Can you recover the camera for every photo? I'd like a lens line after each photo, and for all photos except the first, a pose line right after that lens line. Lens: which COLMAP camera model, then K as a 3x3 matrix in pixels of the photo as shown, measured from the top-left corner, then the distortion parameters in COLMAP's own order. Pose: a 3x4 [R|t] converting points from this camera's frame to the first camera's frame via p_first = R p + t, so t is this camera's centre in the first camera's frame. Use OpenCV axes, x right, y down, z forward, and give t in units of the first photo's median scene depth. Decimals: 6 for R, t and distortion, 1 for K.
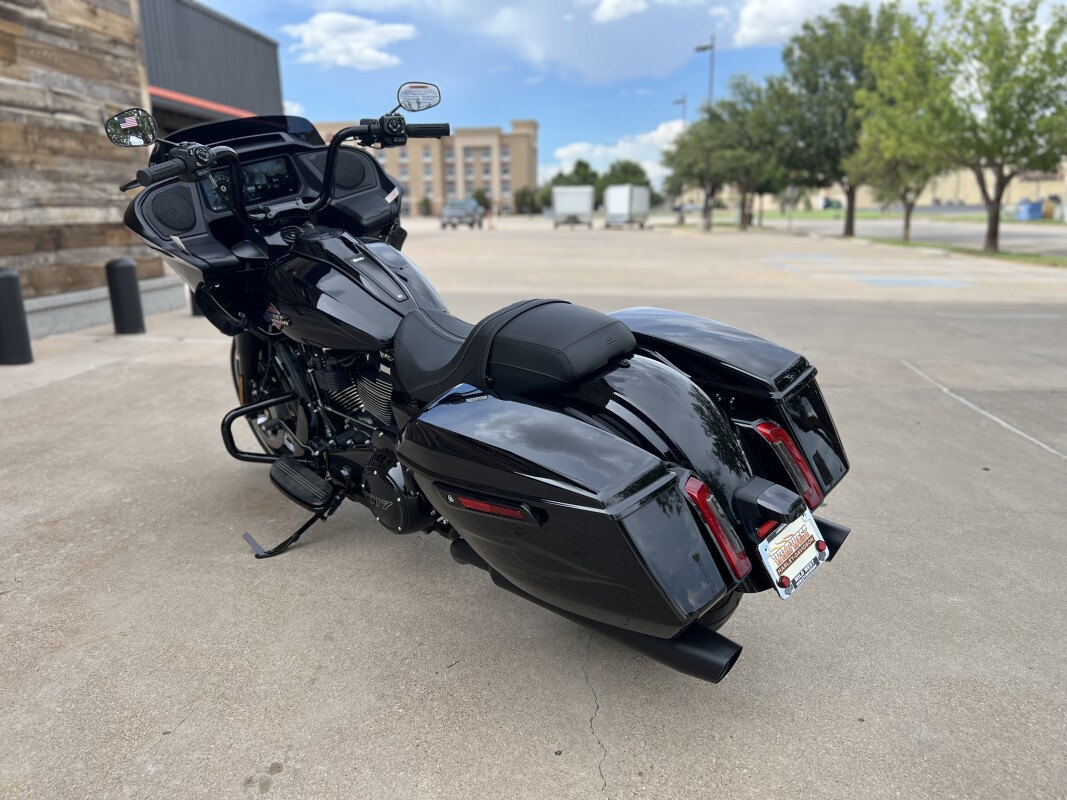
lens RADIAL K [[808.7, 0, 531.3], [0, 808.7, 401.7], [0, 0, 1]] dist [0.044161, -0.047421]
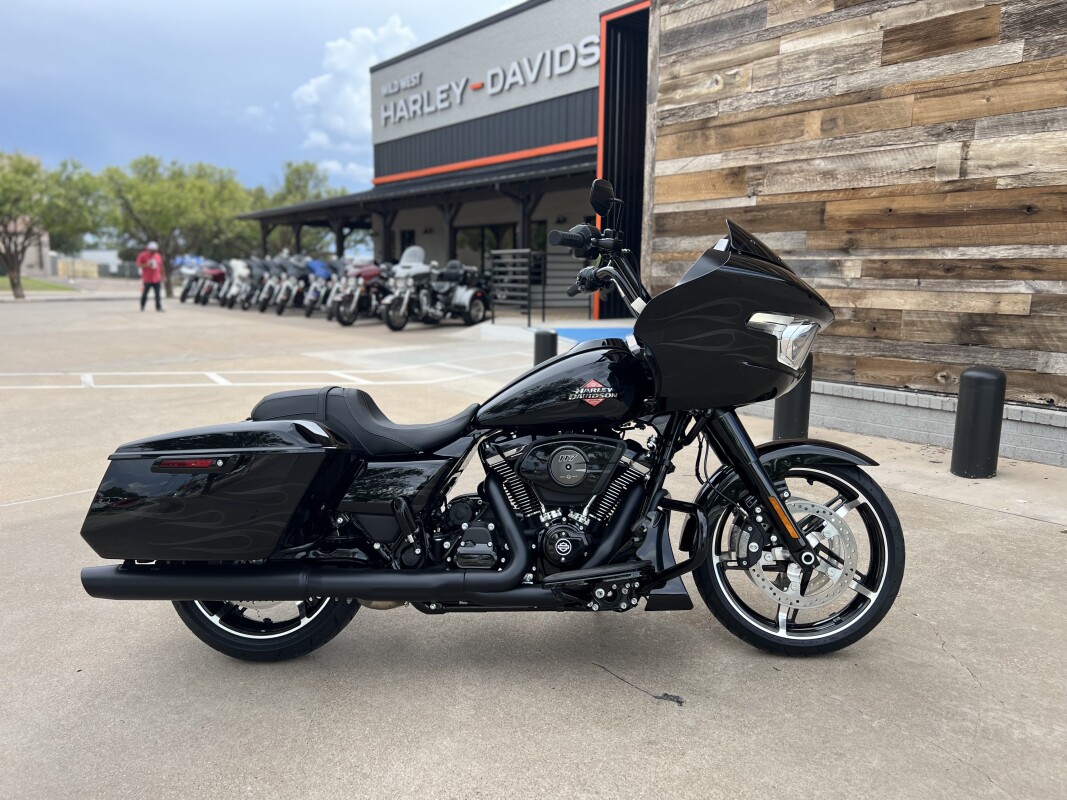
lens RADIAL K [[808.7, 0, 535.3], [0, 808.7, 406.9], [0, 0, 1]] dist [0.044161, -0.047421]
pose [[-0.726974, 0.117378, -0.676559, 0.181411], [-0.158047, 0.930226, 0.331211, -0.157941], [0.668229, 0.347710, -0.657699, 0.568749]]
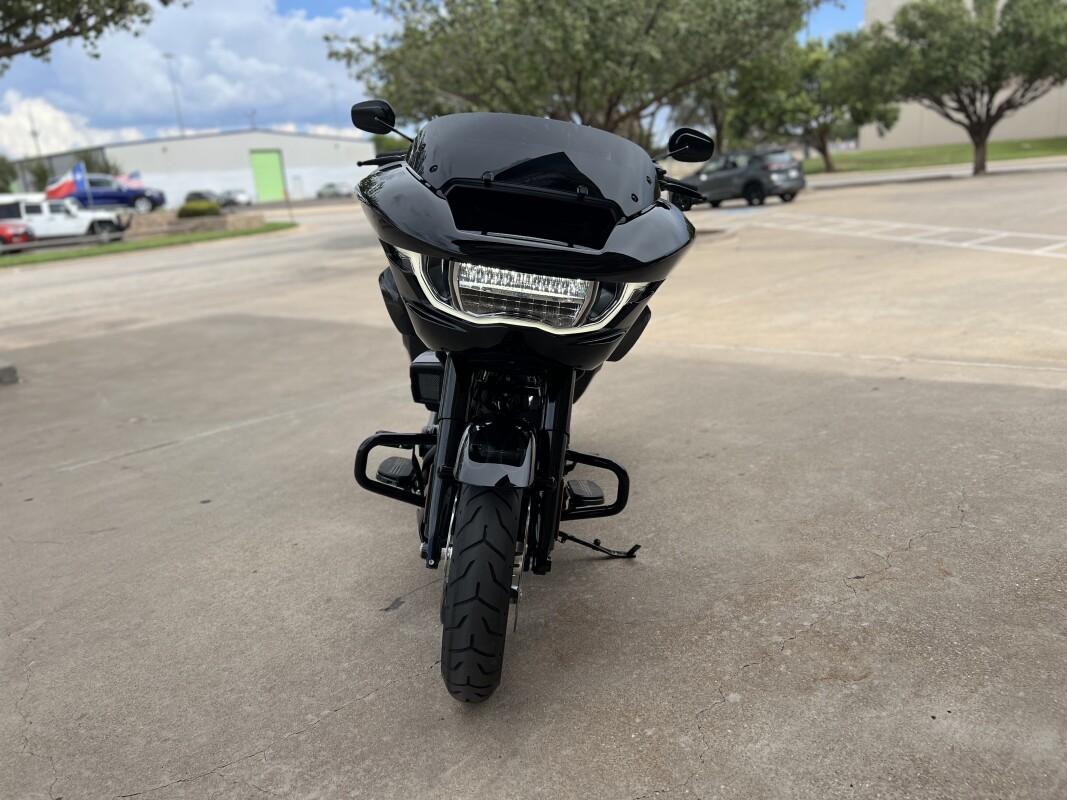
lens RADIAL K [[808.7, 0, 538.7], [0, 808.7, 404.2], [0, 0, 1]] dist [0.044161, -0.047421]
pose [[-0.730279, -0.114230, 0.673531, -0.320745], [0.243884, 0.877360, 0.413232, -0.152451], [-0.638133, 0.466038, -0.612858, 0.563831]]
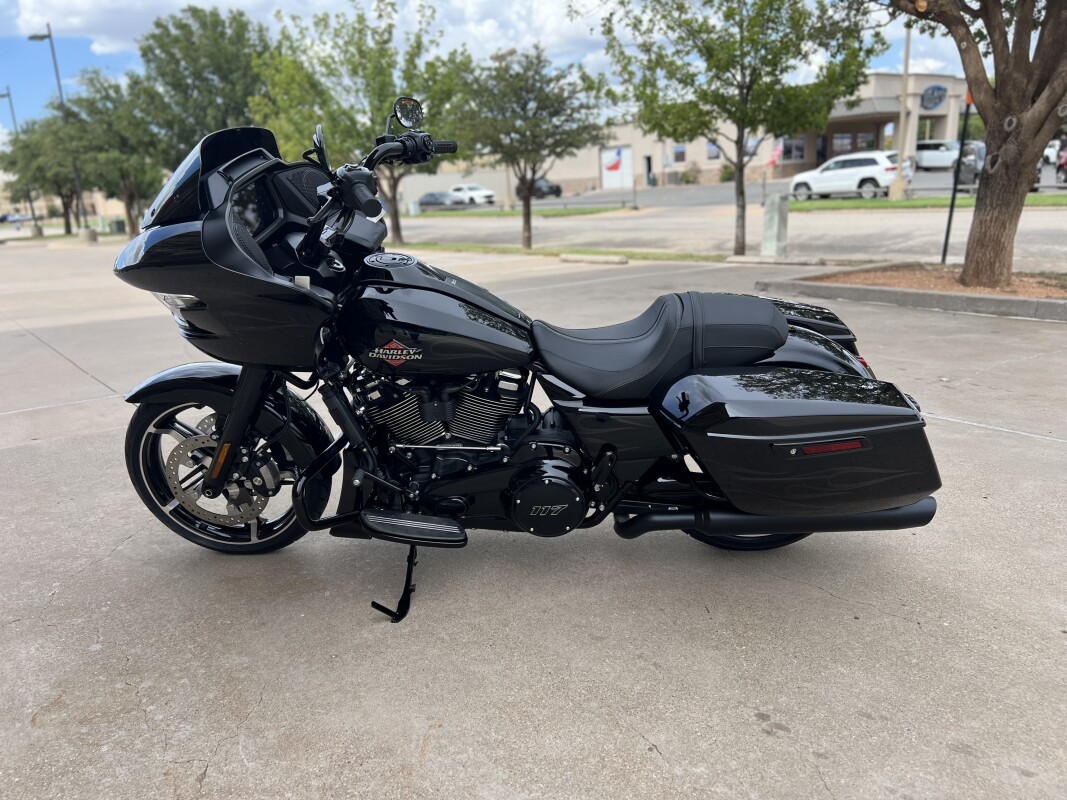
lens RADIAL K [[808.7, 0, 540.8], [0, 808.7, 406.7], [0, 0, 1]] dist [0.044161, -0.047421]
pose [[0.725664, -0.204211, 0.657046, -0.264080], [0.202010, 0.976089, 0.080263, -0.027915], [-0.657726, 0.074486, 0.749565, 0.070418]]
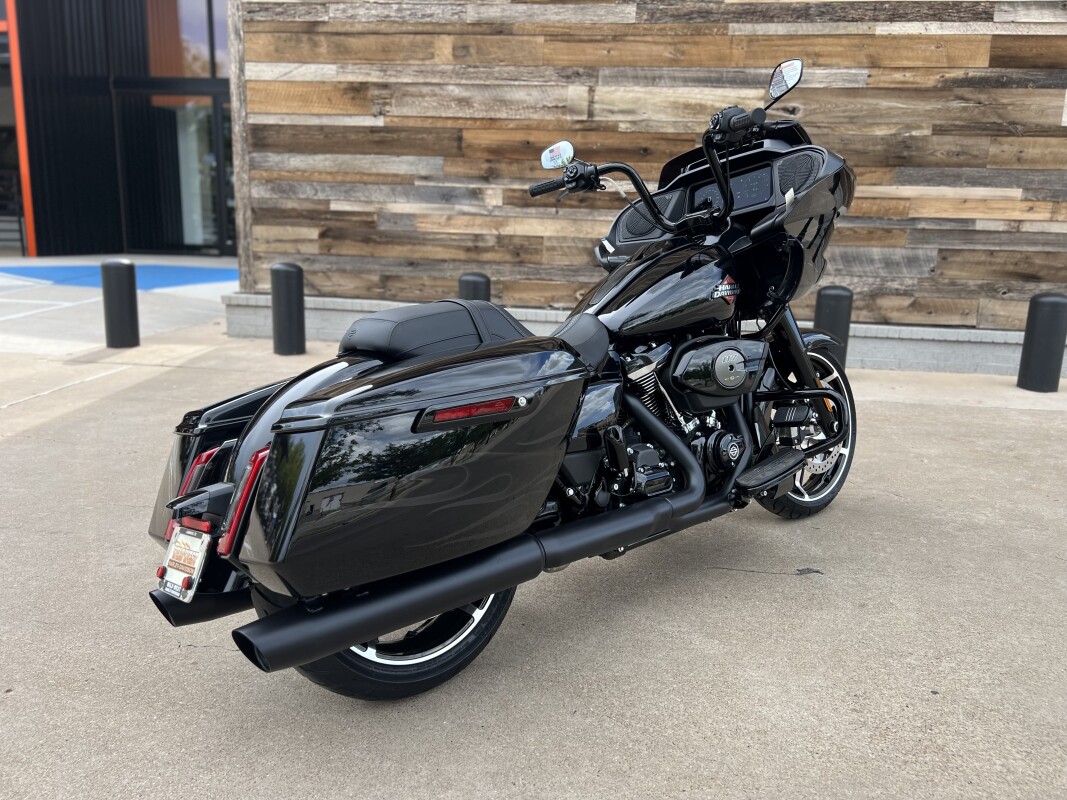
lens RADIAL K [[808.7, 0, 537.0], [0, 808.7, 406.9], [0, 0, 1]] dist [0.044161, -0.047421]
pose [[-0.053060, 0.219403, -0.974190, 0.264861], [-0.261044, 0.938594, 0.225604, -0.067132], [0.963868, 0.266277, 0.007472, 0.303710]]
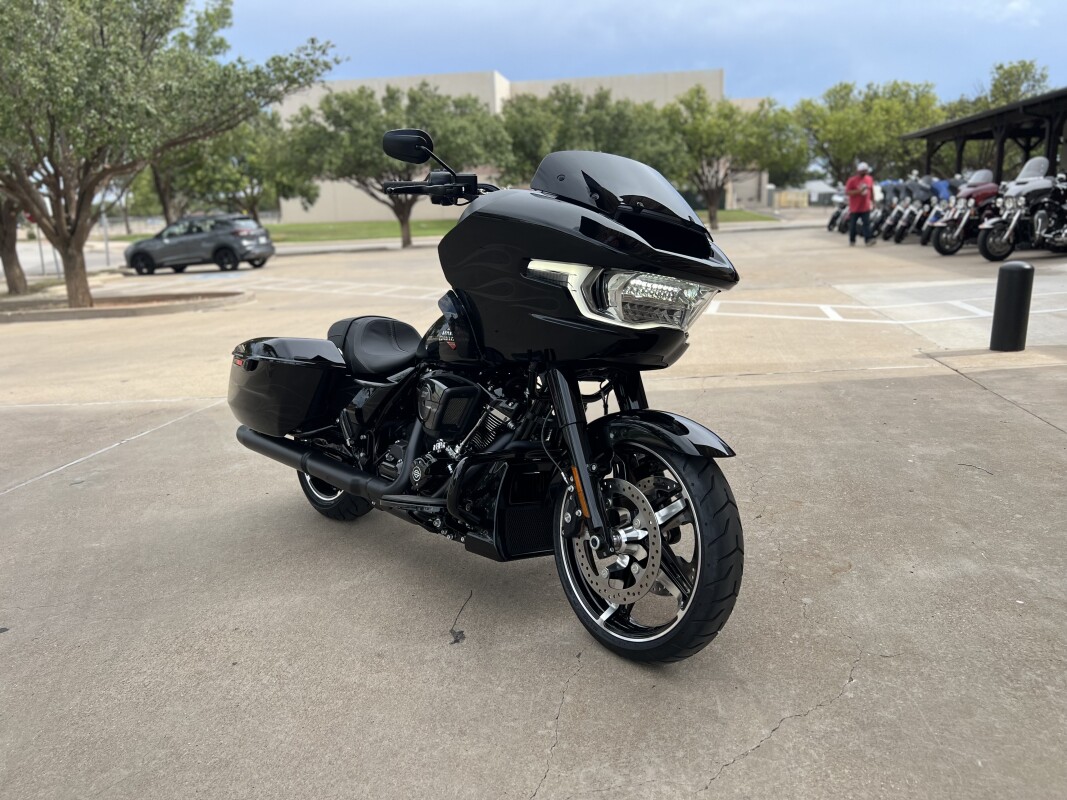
lens RADIAL K [[808.7, 0, 530.4], [0, 808.7, 405.9], [0, 0, 1]] dist [0.044161, -0.047421]
pose [[-0.995853, 0.034466, 0.084198, -0.119789], [0.068852, 0.890443, 0.449857, -0.183680], [-0.059469, 0.453789, -0.889123, 0.682785]]
